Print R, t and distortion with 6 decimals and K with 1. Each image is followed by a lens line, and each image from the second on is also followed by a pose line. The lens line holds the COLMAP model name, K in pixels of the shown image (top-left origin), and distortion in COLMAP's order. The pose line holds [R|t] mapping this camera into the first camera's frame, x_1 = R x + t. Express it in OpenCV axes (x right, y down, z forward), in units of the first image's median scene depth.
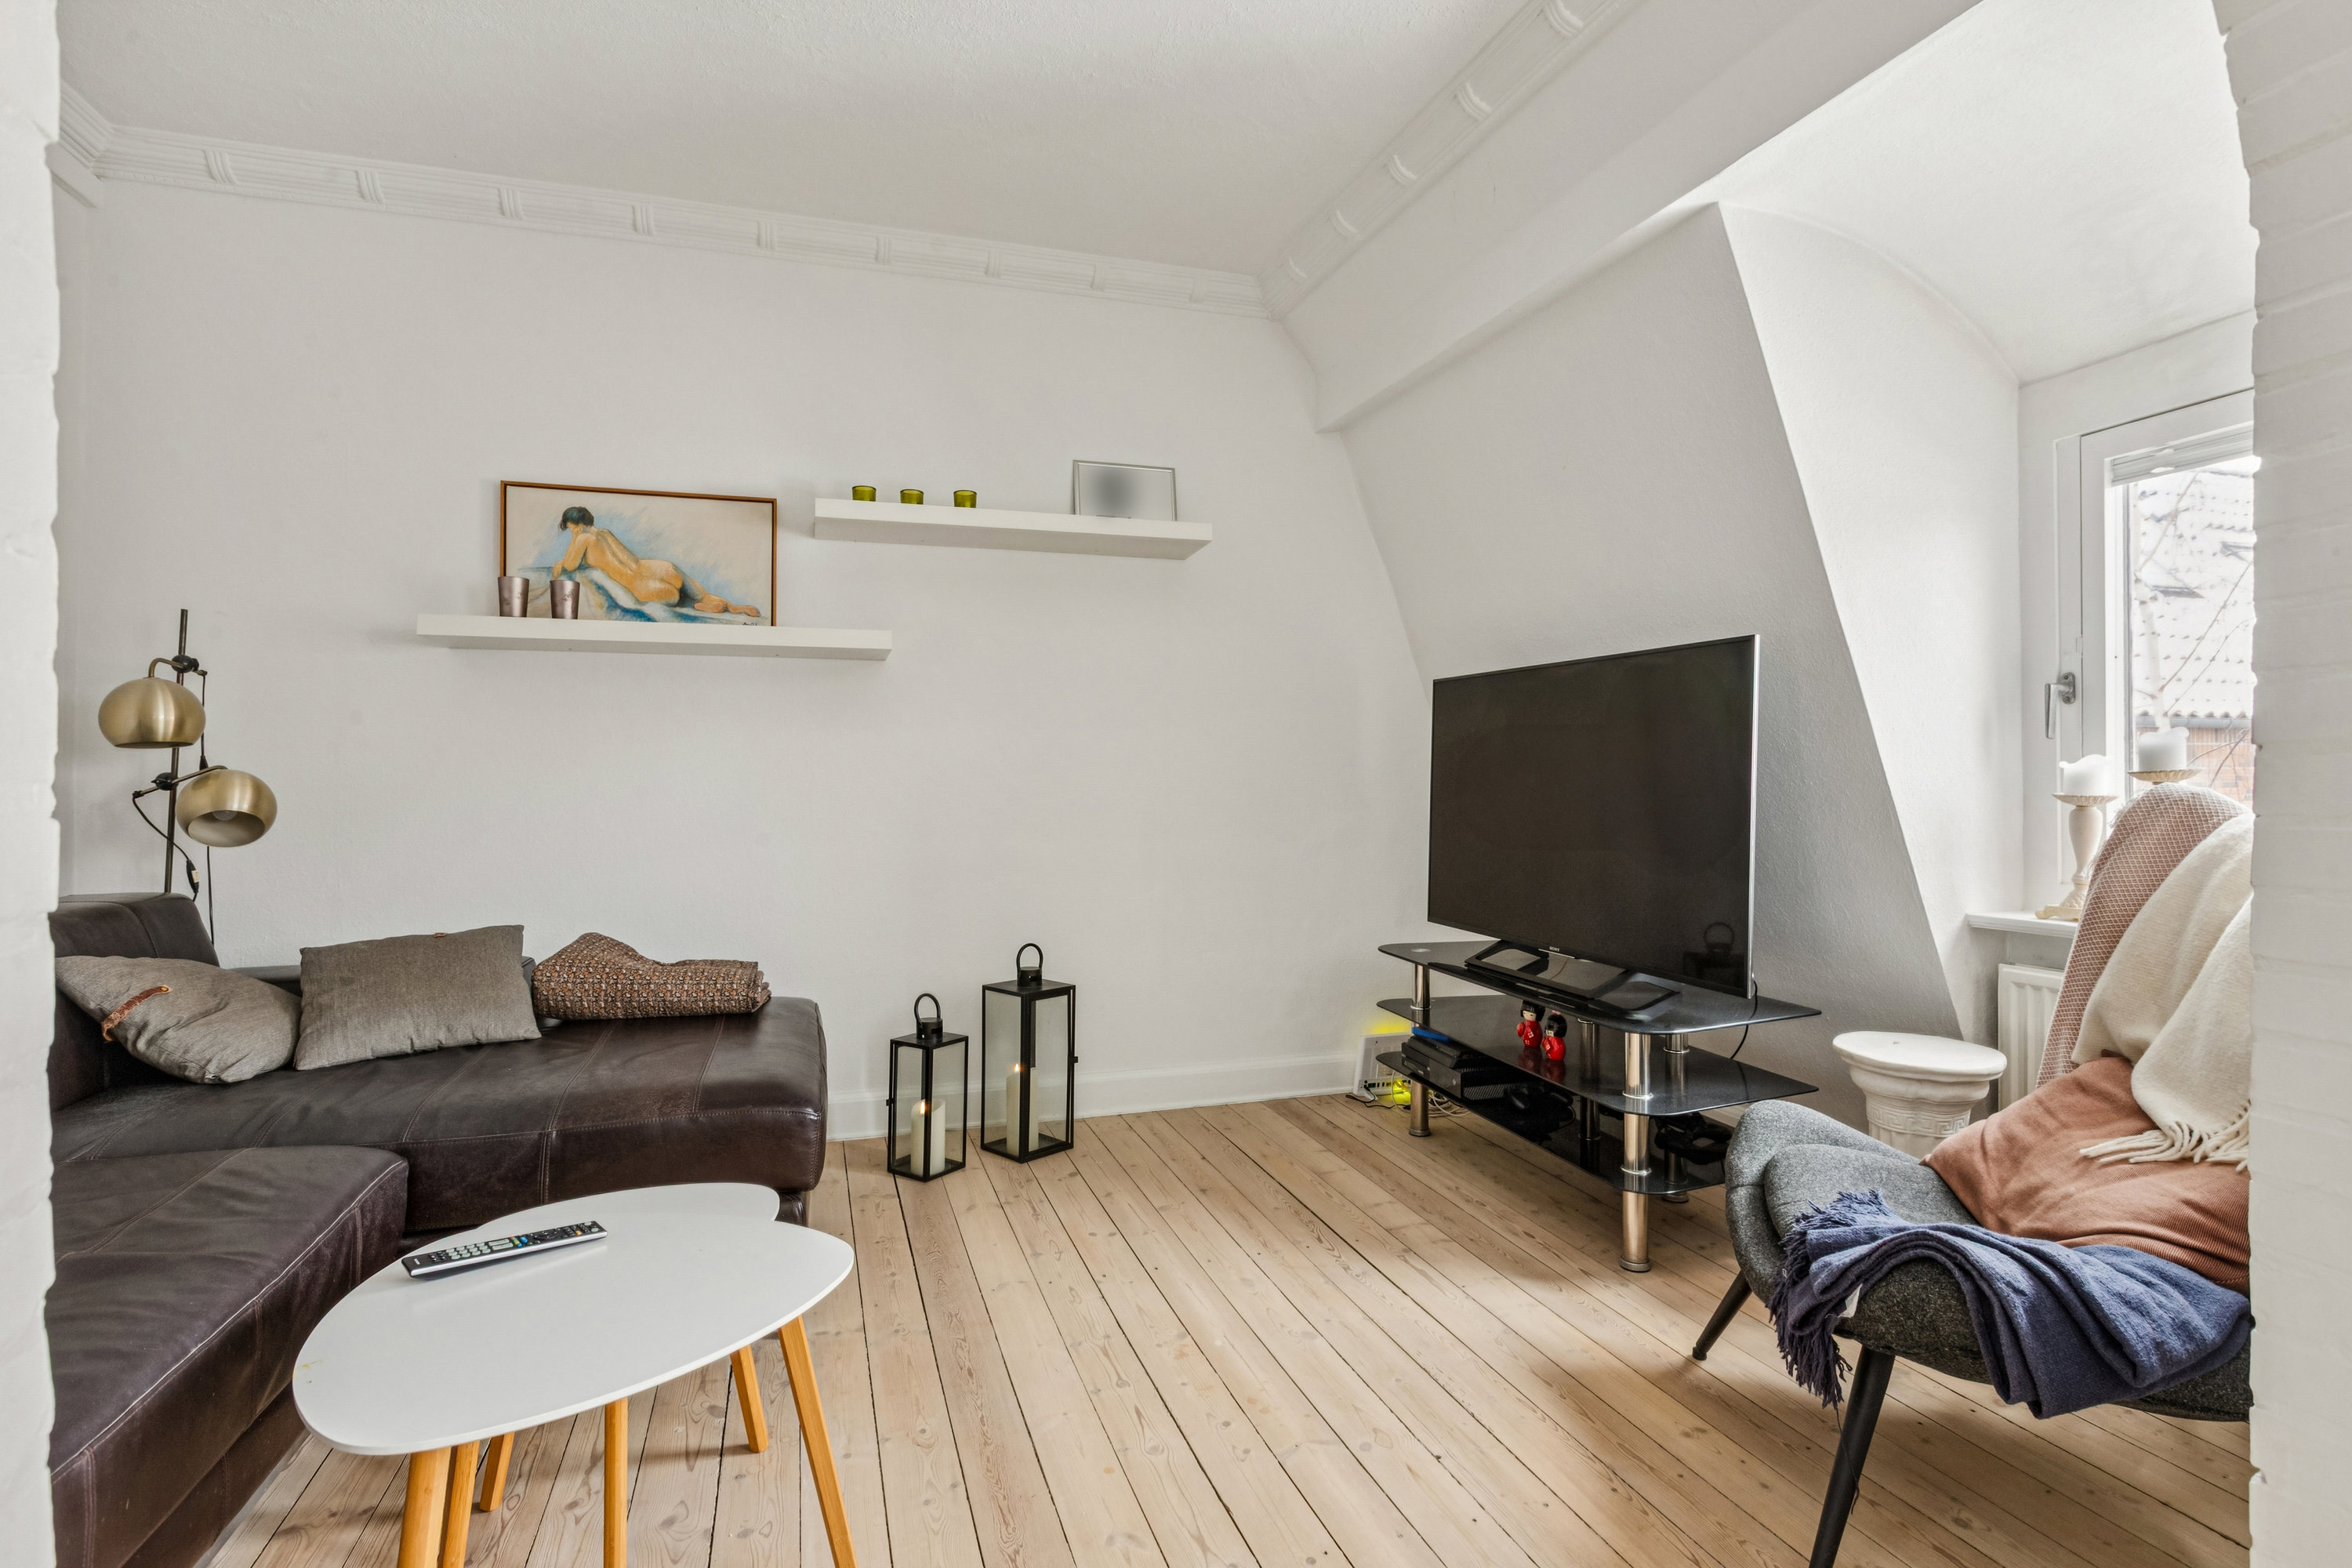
lens RADIAL K [[1180.2, 0, 1185.2], [0, 1180.2, 772.7], [0, 0, 1]] dist [-0.001231, 0.001194]
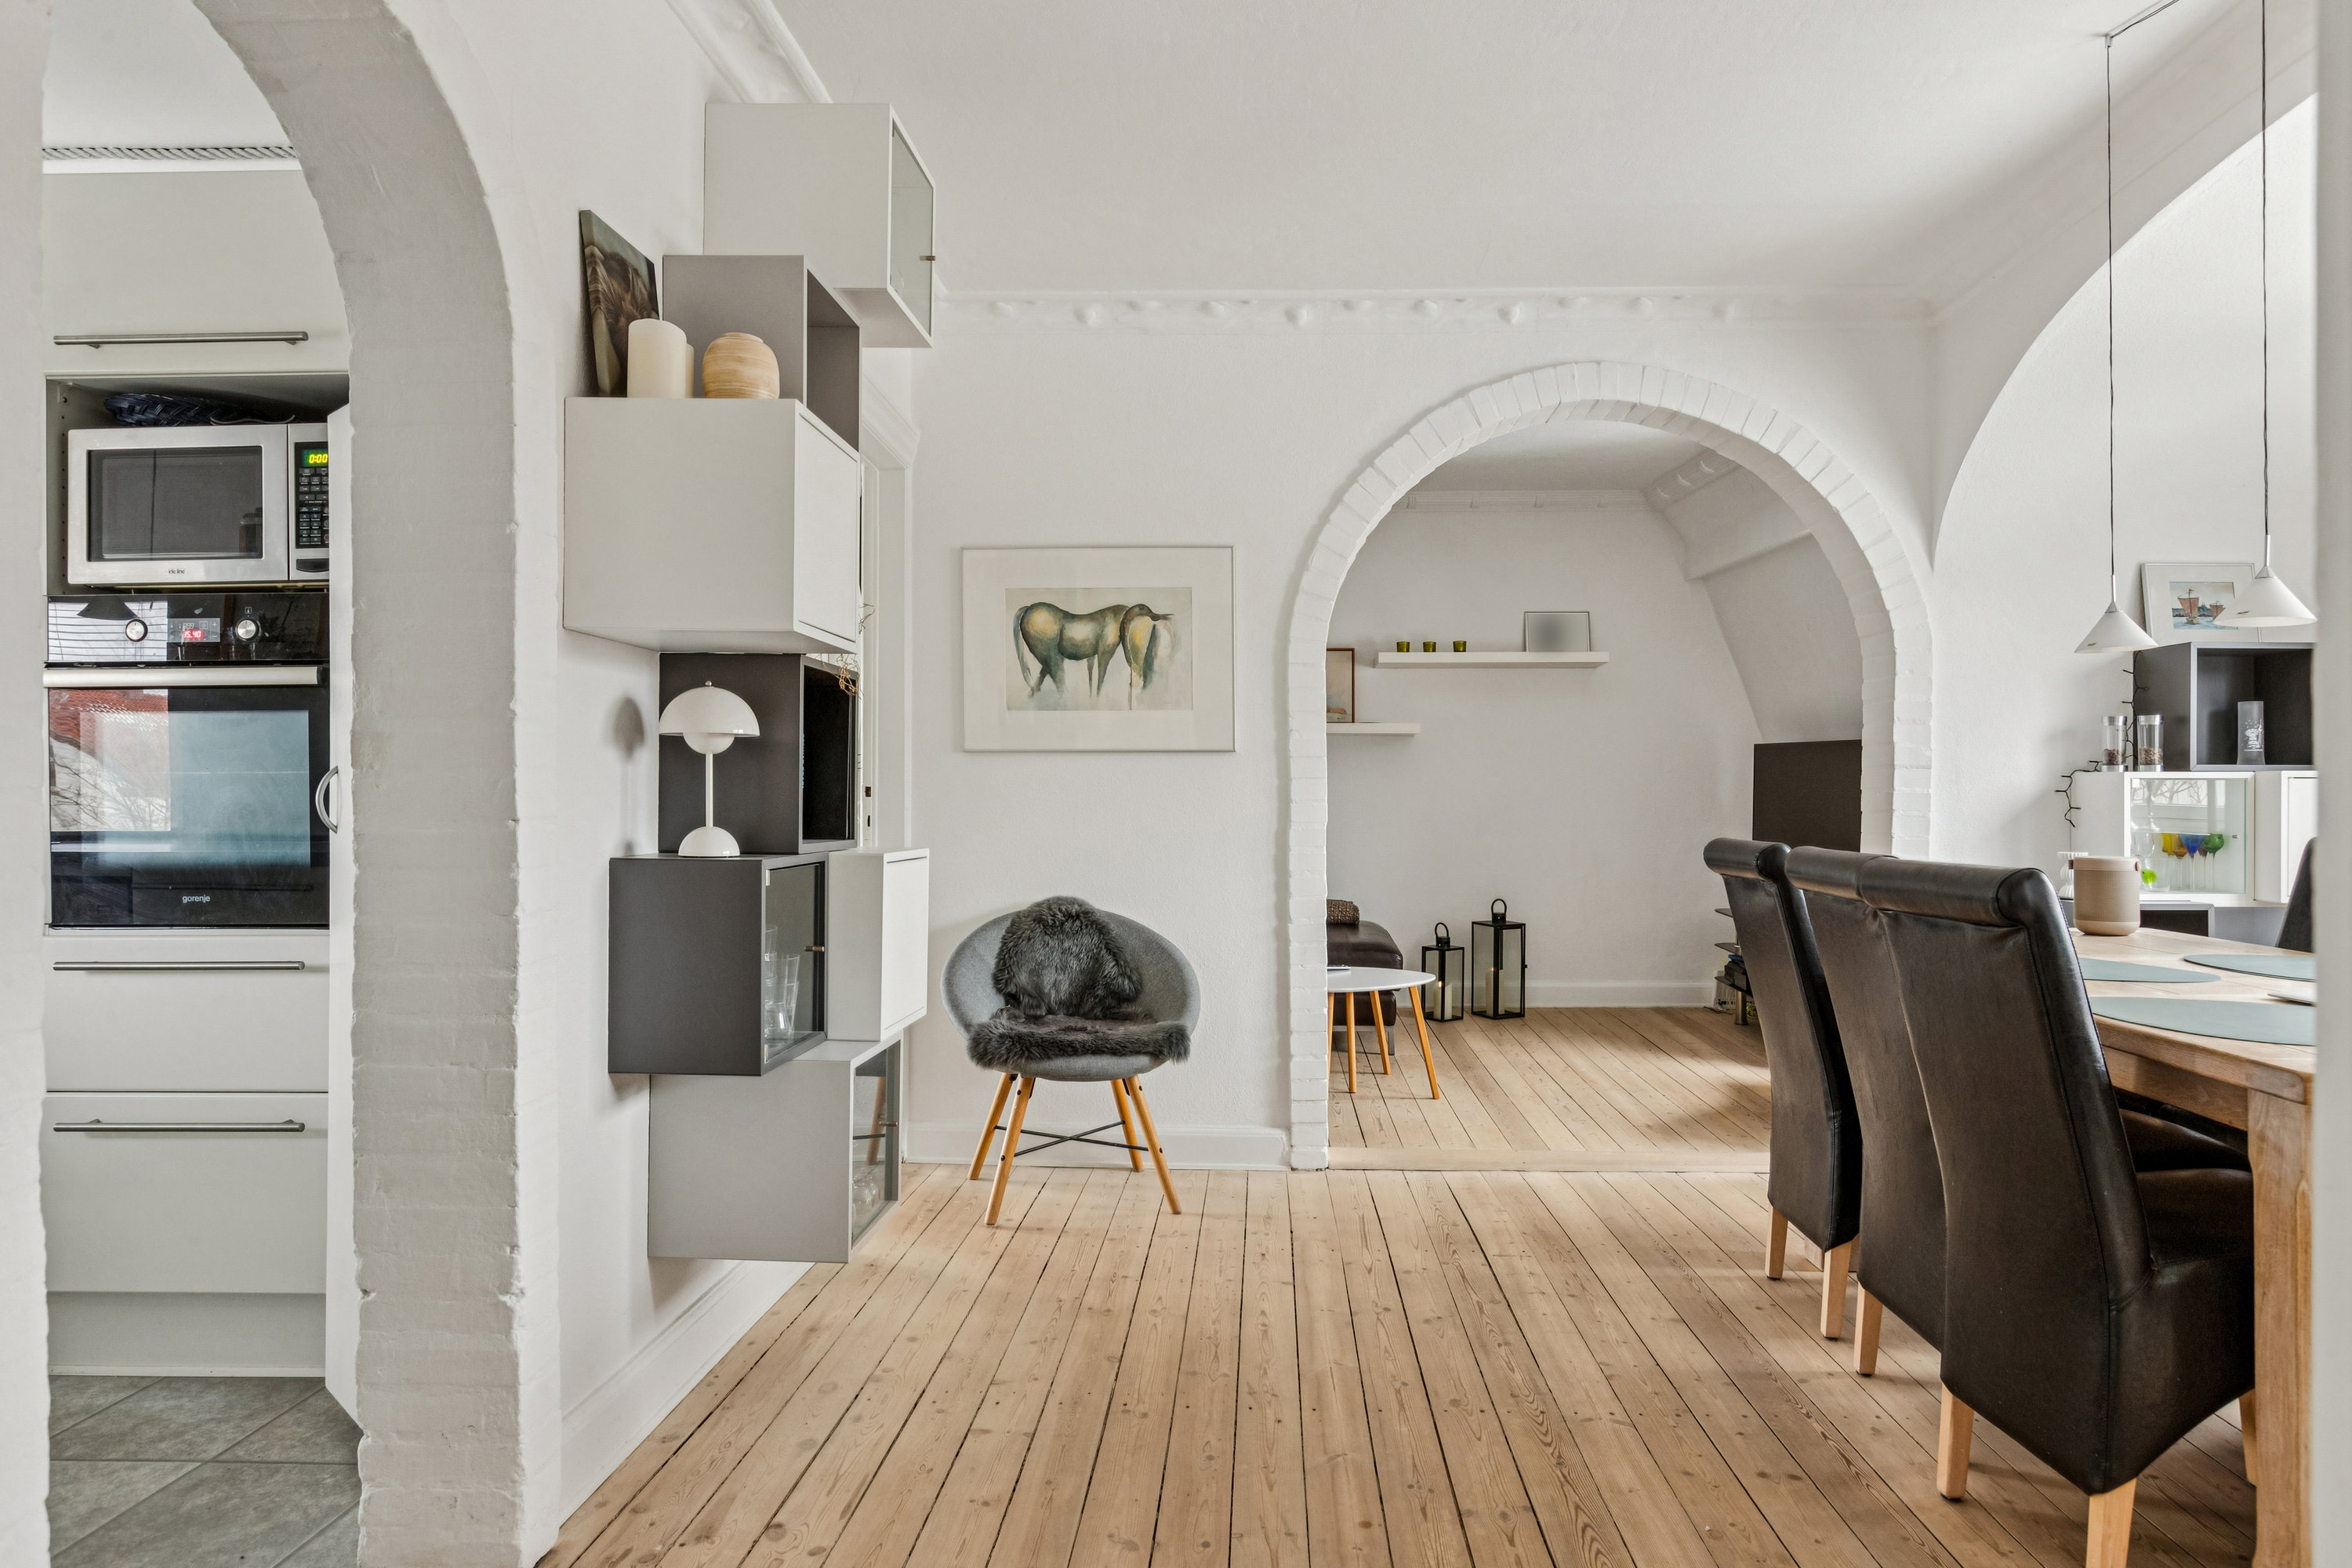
lens RADIAL K [[1428.2, 0, 1199.9], [0, 1428.2, 793.3], [0, 0, 1]] dist [-0.008315, -0.007644]
pose [[0.939446, 0.000992, -0.342695, 0.200138], [0.004719, 0.999864, 0.015831, -0.055119], [0.342664, -0.016489, 0.939313, -1.285687]]
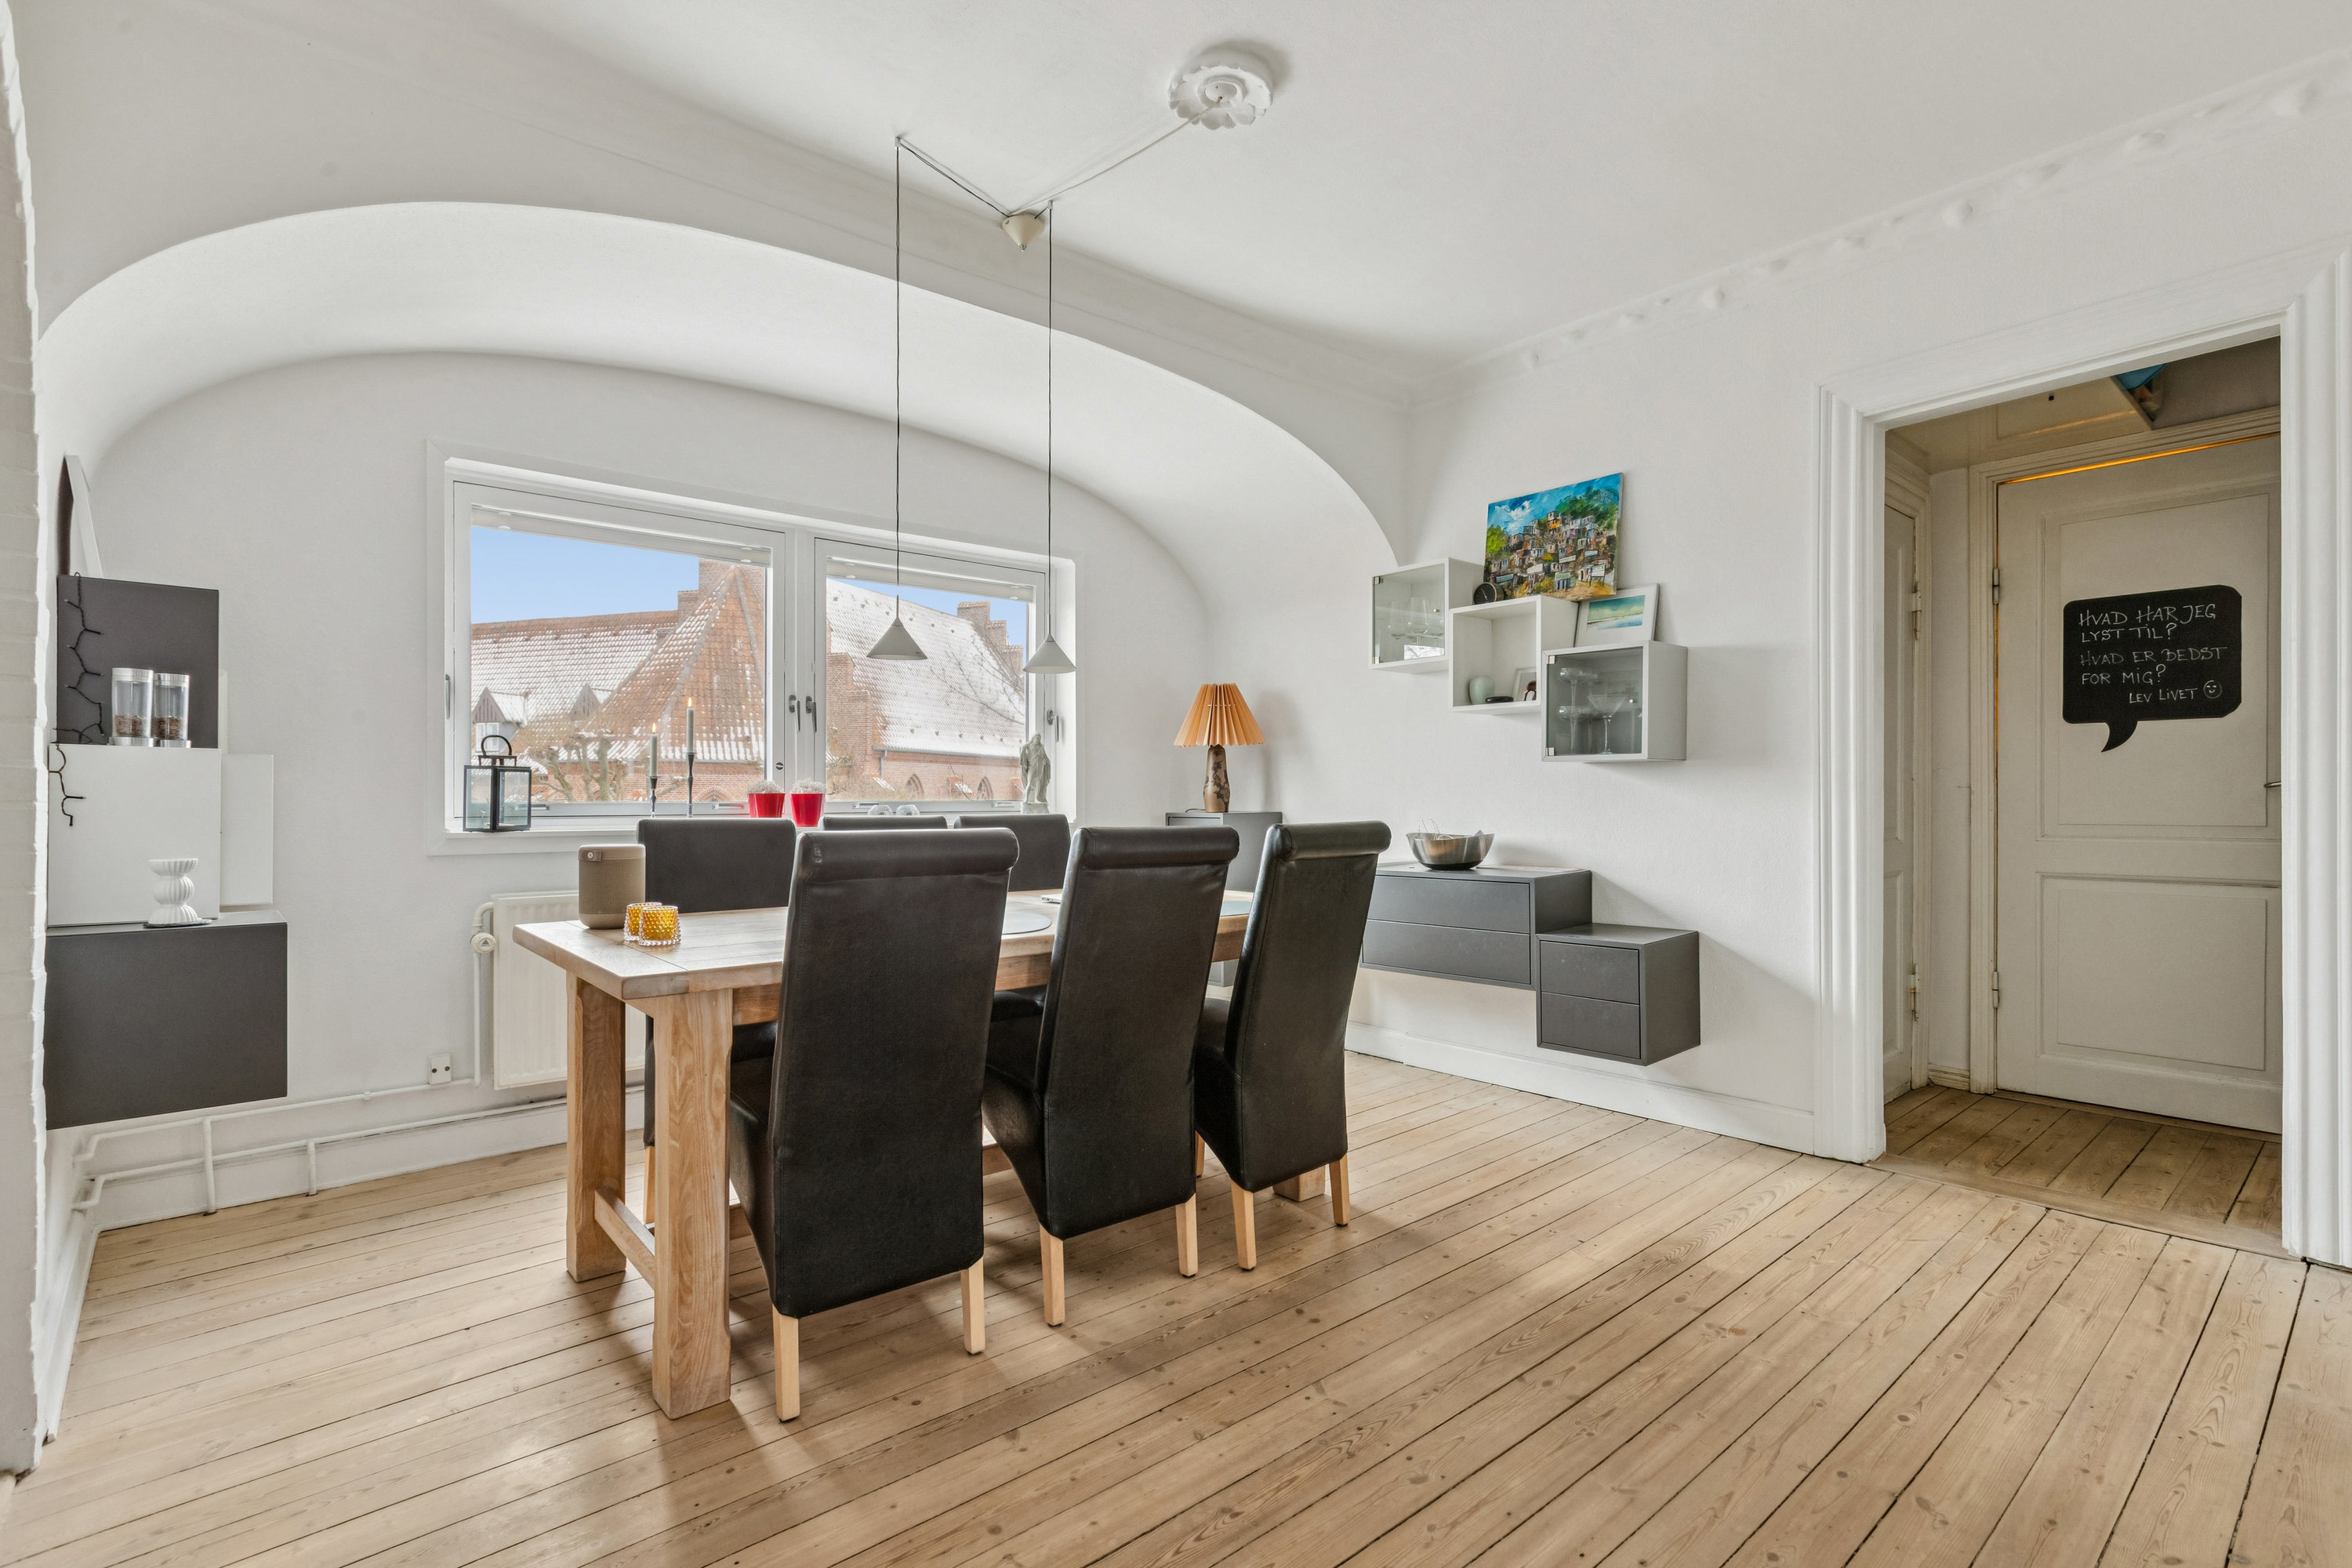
lens RADIAL K [[1099.6, 0, 1190.8], [0, 1099.6, 795.4], [0, 0, 1]] dist [-0.013582, 0.001449]
pose [[-0.400858, 0.004159, 0.916131, -0.447935], [-0.015443, 0.999817, -0.011296, -0.017690], [-0.916010, -0.018676, -0.400721, -0.039768]]
